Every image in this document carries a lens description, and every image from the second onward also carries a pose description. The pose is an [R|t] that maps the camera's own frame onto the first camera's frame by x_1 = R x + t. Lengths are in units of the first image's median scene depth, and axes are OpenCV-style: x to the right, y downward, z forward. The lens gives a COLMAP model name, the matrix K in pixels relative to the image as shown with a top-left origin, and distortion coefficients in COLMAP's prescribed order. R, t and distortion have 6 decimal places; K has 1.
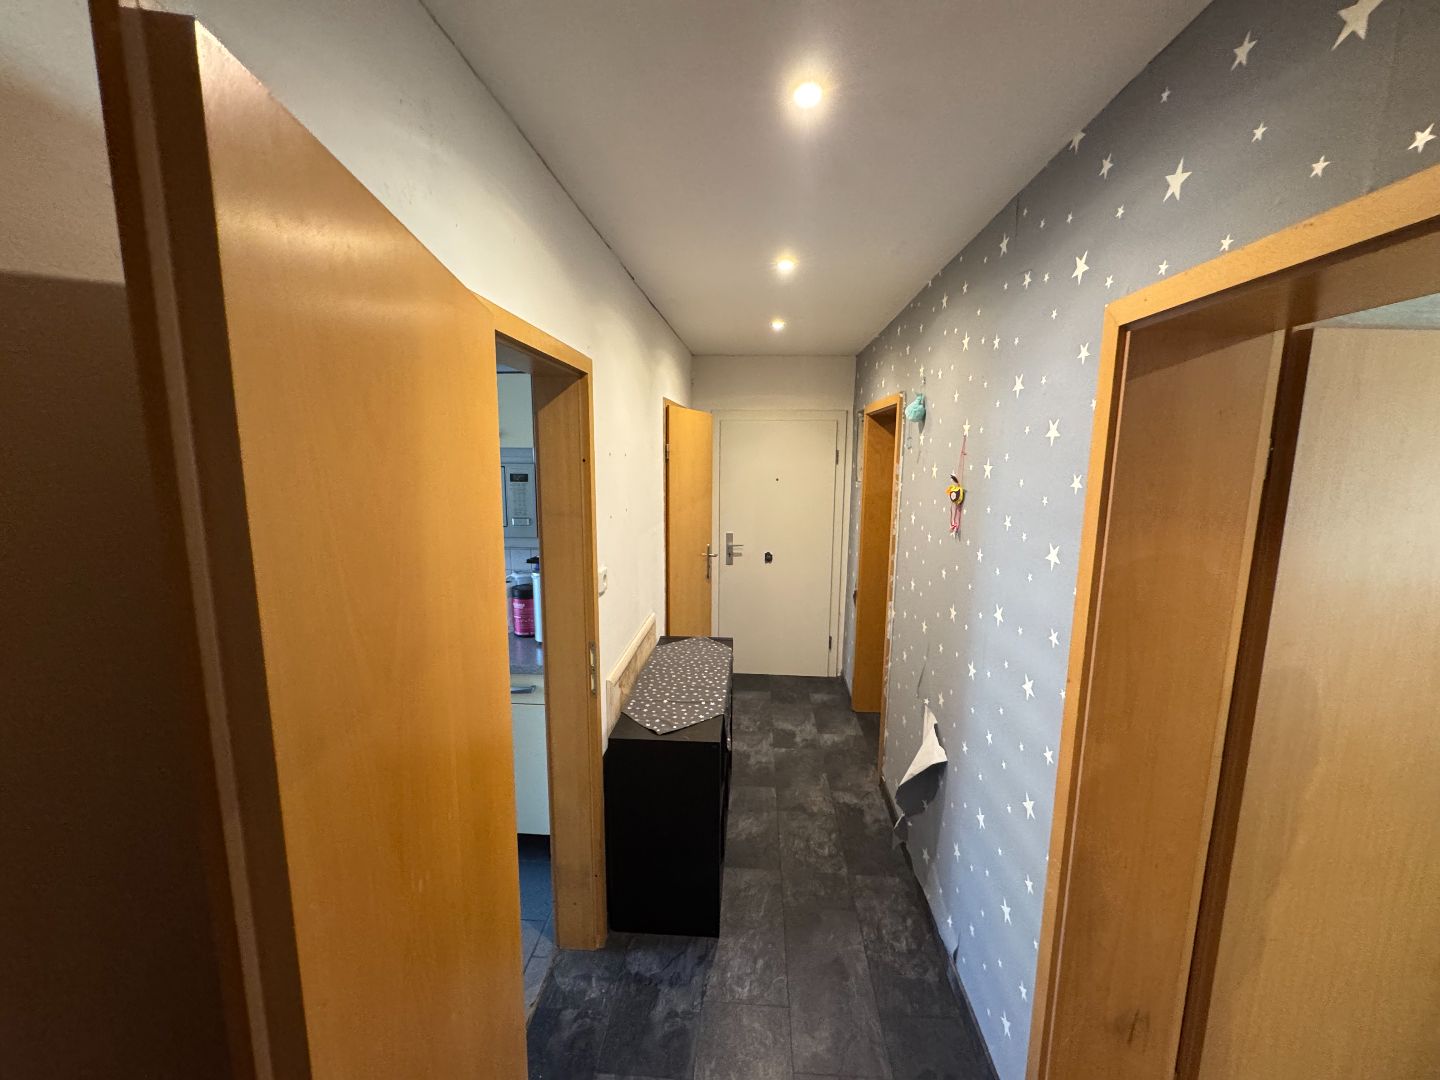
lens RADIAL K [[566.7, 0, 720.0], [0, 566.7, 540.0], [0, 0, 1]] dist [0.000410, 0.000017]
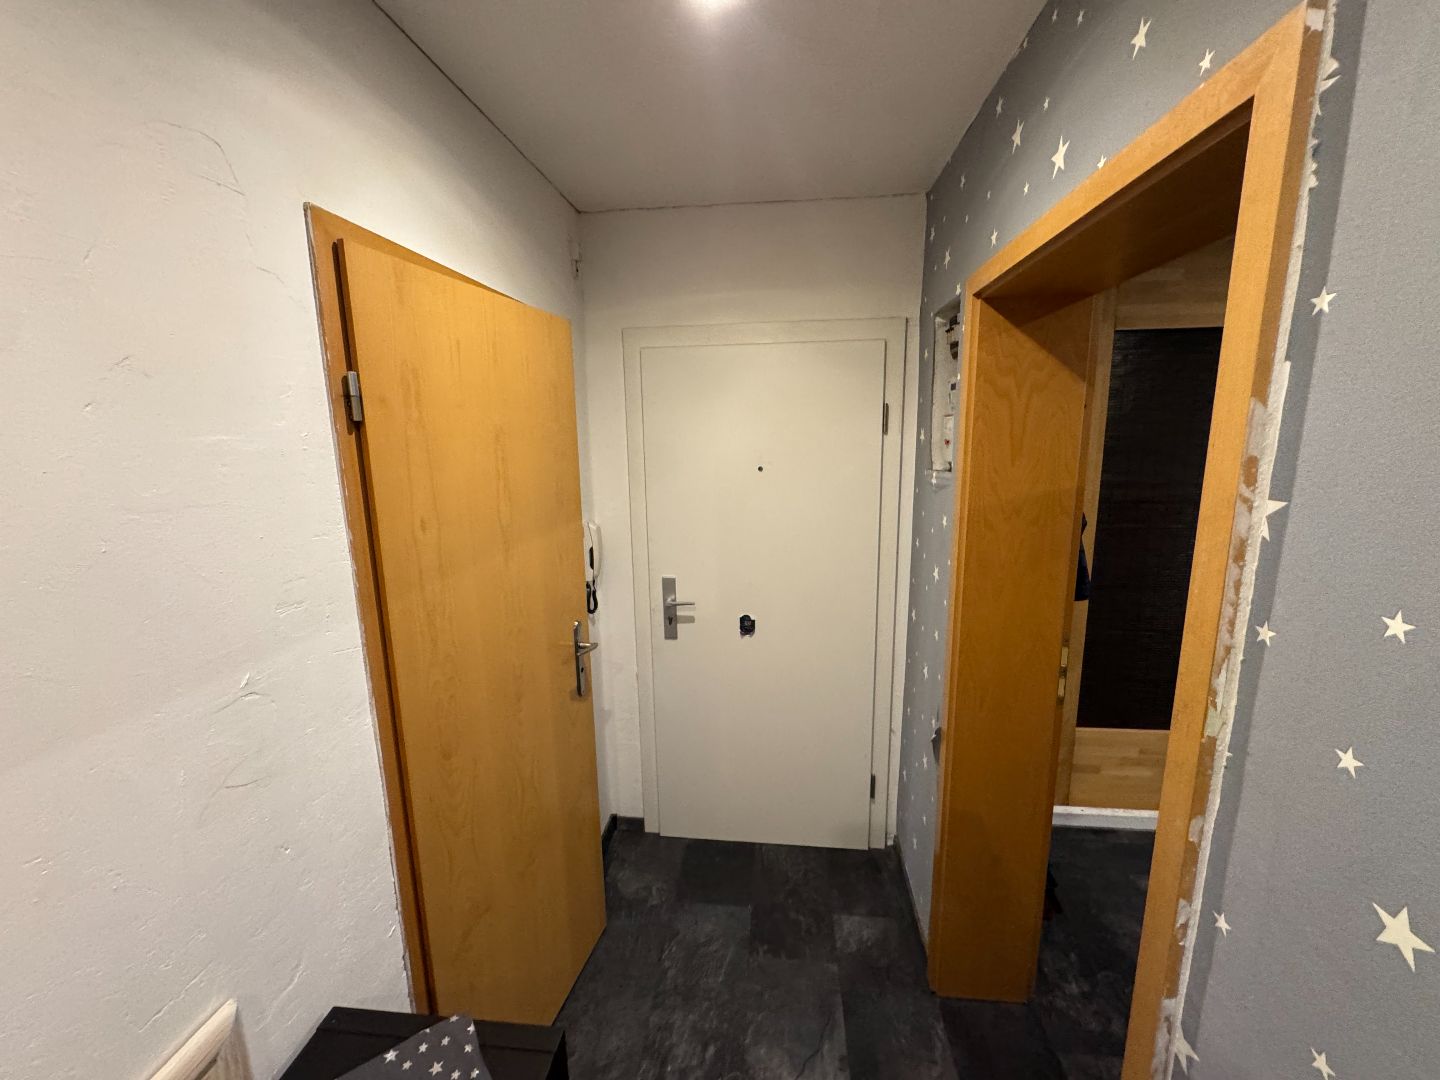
lens RADIAL K [[571.2, 0, 720.0], [0, 571.2, 540.0], [0, 0, 1]] dist [-0.001649, -0.000114]
pose [[0.999092, -0.017383, -0.038908, 0.085019], [0.018619, 0.999326, 0.031636, -0.062547], [0.038331, -0.032331, 0.998742, 0.513926]]
